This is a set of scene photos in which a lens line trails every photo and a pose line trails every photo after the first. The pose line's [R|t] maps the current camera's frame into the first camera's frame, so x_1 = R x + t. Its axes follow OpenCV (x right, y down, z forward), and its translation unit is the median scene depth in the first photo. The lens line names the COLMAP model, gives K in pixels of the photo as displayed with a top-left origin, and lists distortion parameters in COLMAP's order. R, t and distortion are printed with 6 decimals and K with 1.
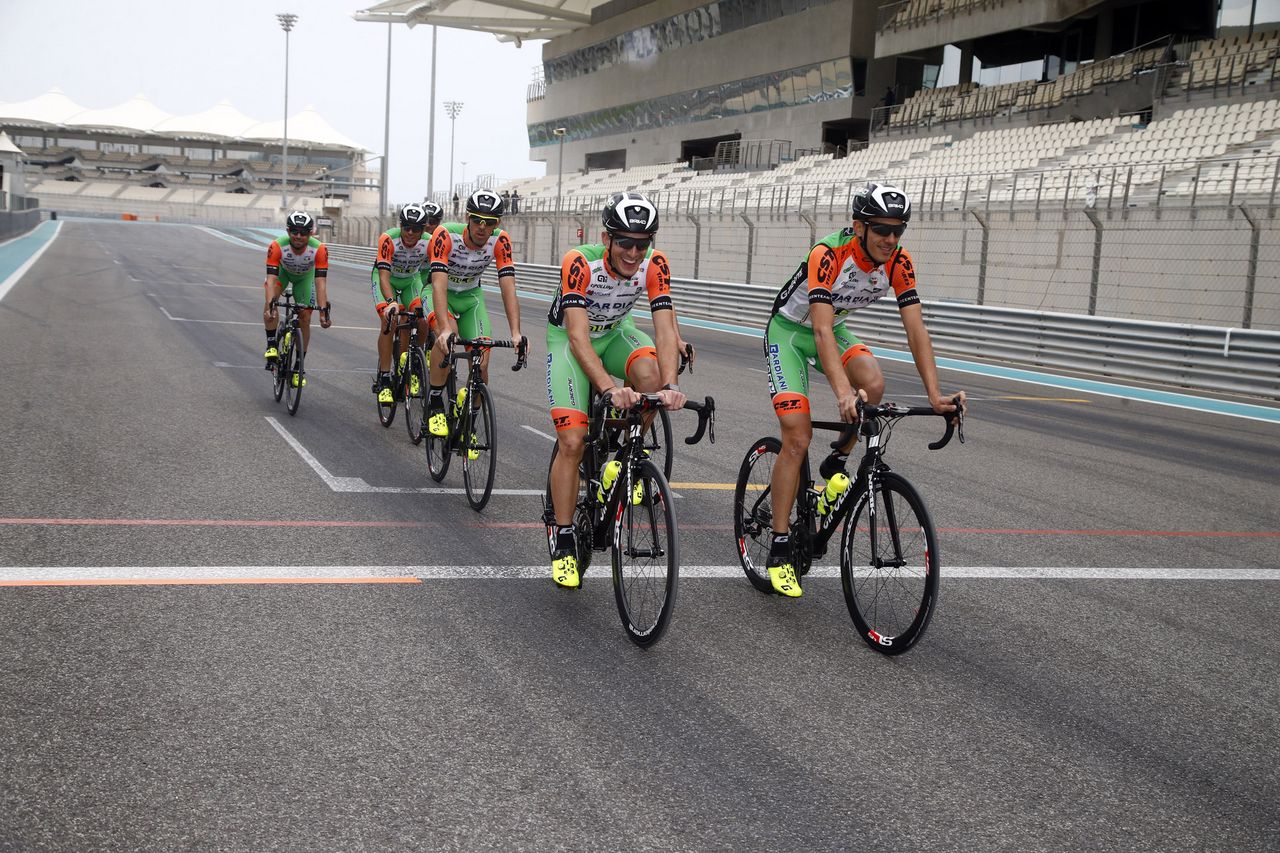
lens RADIAL K [[1649.5, 0, 636.7], [0, 1649.5, 423.5], [0, 0, 1]] dist [0.147571, 0.000000]
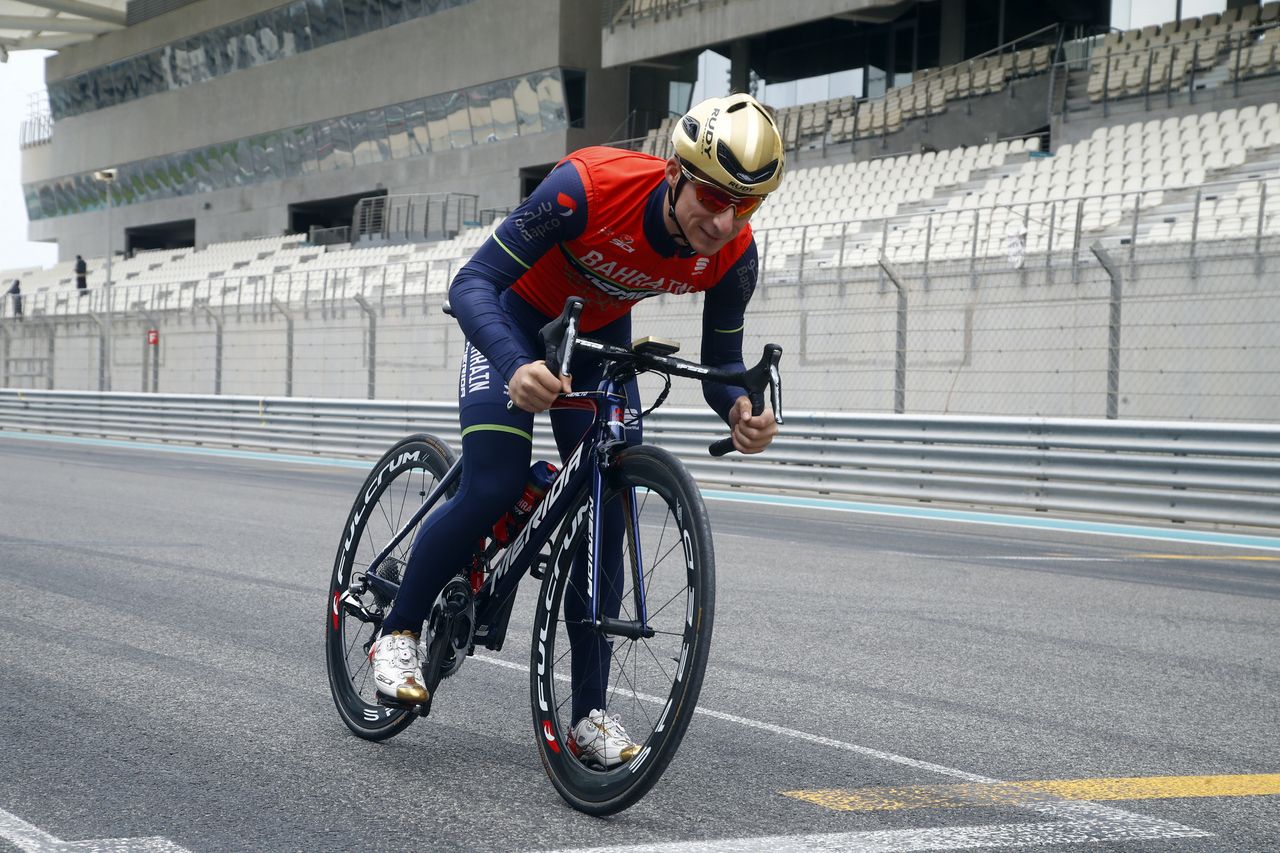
lens RADIAL K [[2340.3, 0, 645.9], [0, 2340.3, 433.1], [0, 0, 1]] dist [0.261932, 0.000000]
pose [[0.978127, -0.031056, 0.205677, -0.037480], [0.049272, 0.995243, -0.084043, 0.000371], [-0.202089, 0.092338, 0.975005, 0.129006]]
